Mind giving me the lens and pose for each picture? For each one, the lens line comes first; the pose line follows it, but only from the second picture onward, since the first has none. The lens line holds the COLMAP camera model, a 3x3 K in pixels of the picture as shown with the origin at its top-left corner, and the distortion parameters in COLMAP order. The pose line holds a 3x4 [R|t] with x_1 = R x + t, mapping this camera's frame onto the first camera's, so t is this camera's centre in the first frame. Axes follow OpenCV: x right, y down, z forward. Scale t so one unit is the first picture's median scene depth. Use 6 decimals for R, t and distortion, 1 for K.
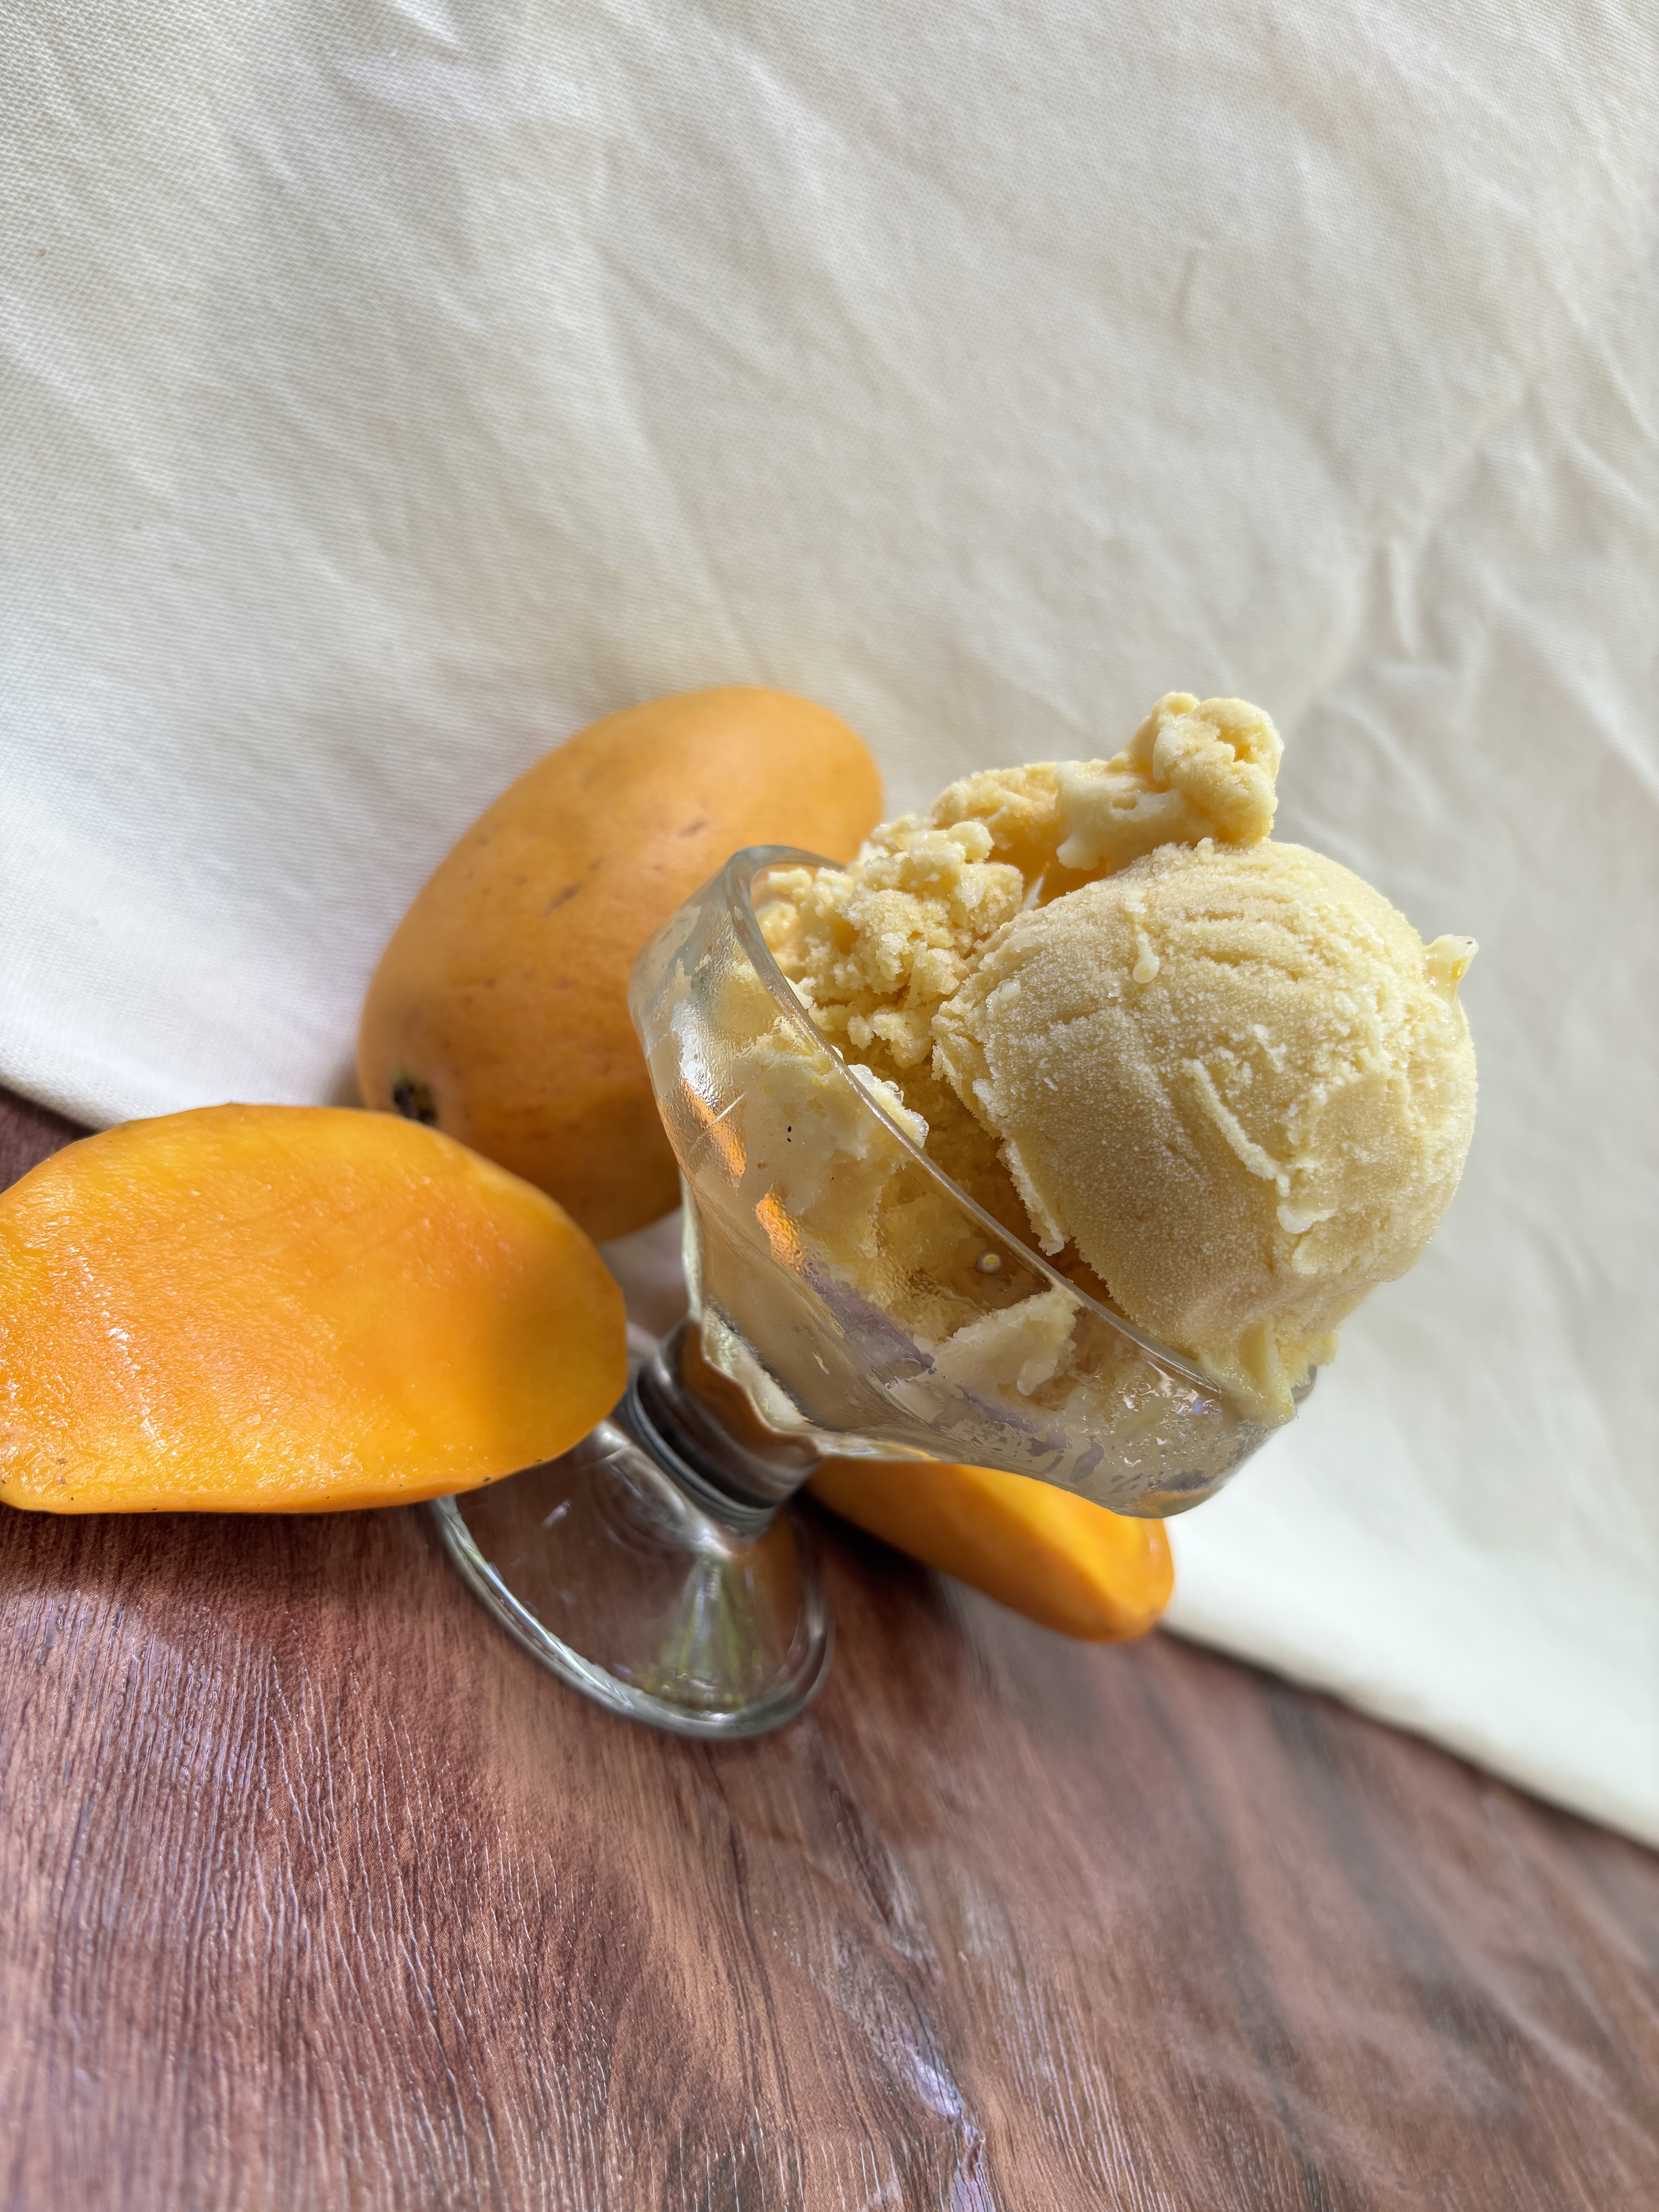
lens RADIAL K [[1773.0, 0, 829.5], [0, 1773.0, 1106.0], [0, 0, 1]] dist [0.047791, 0.009171]
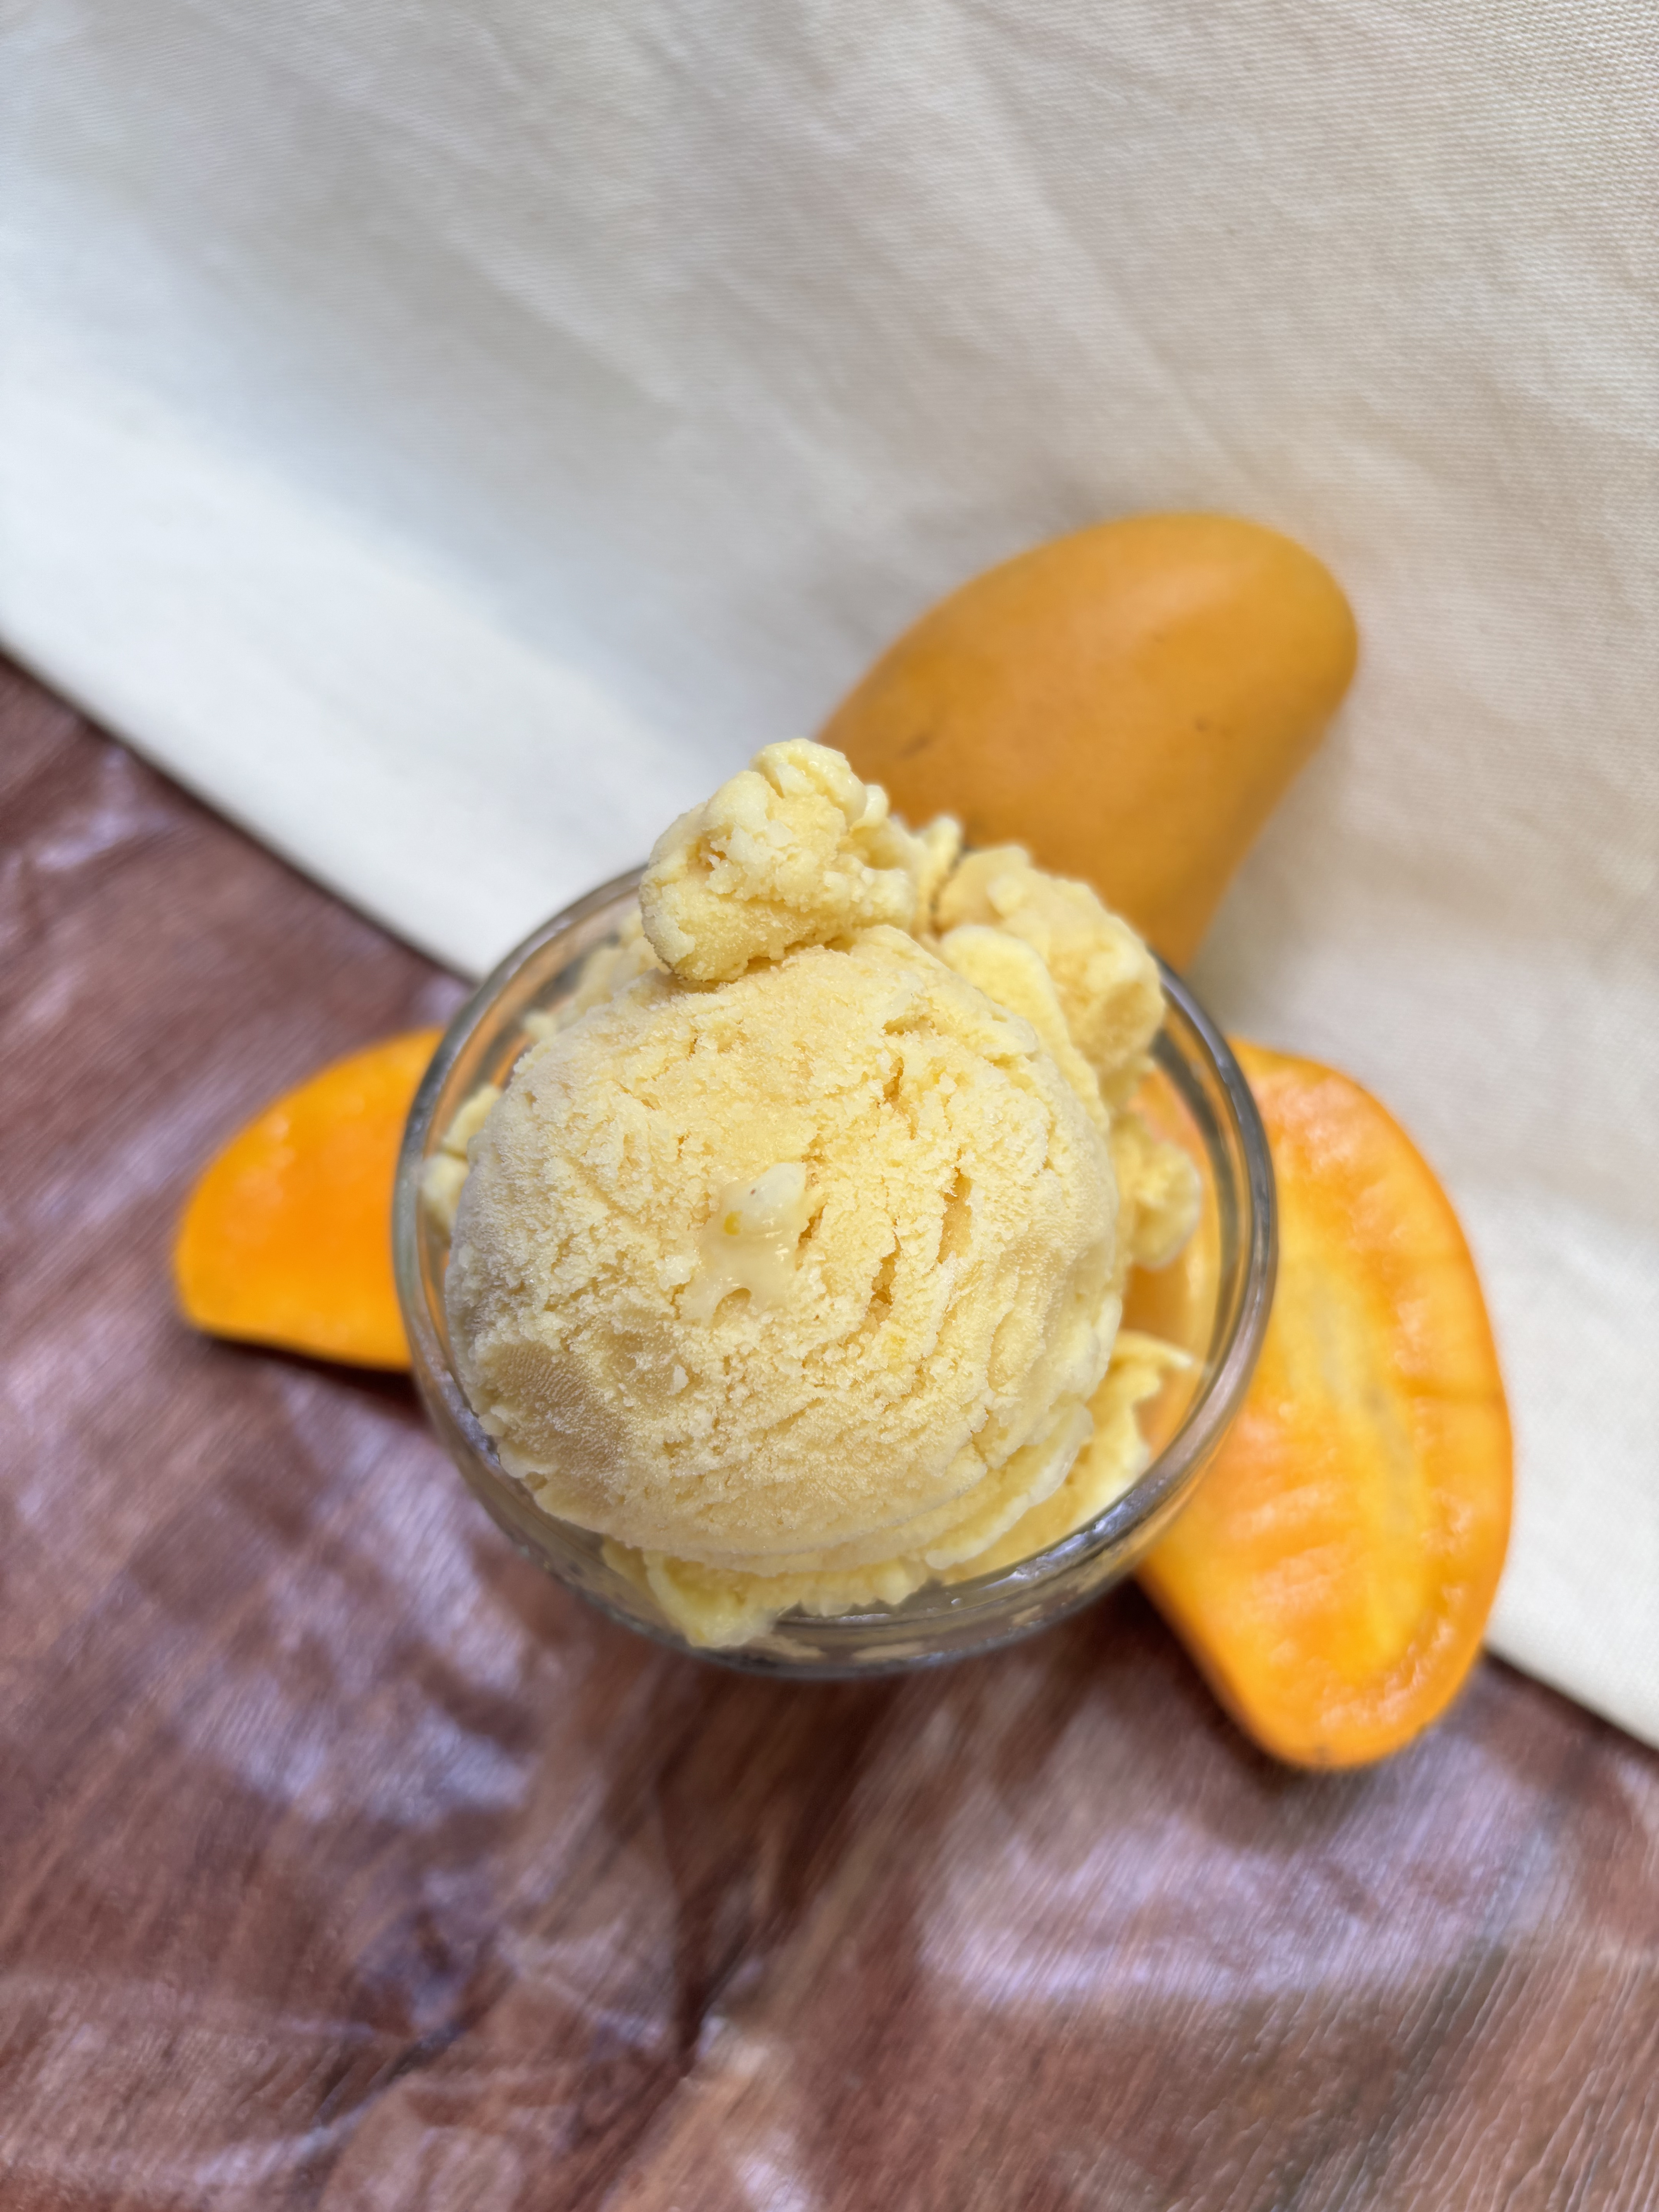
lens RADIAL K [[1773.0, 0, 829.5], [0, 1773.0, 1106.0], [0, 0, 1]] dist [0.047791, 0.009171]
pose [[0.518710, 0.224835, -0.824857, 0.642697], [0.022677, 0.960844, 0.276161, -0.215558], [0.854650, -0.161953, 0.493300, 0.453130]]
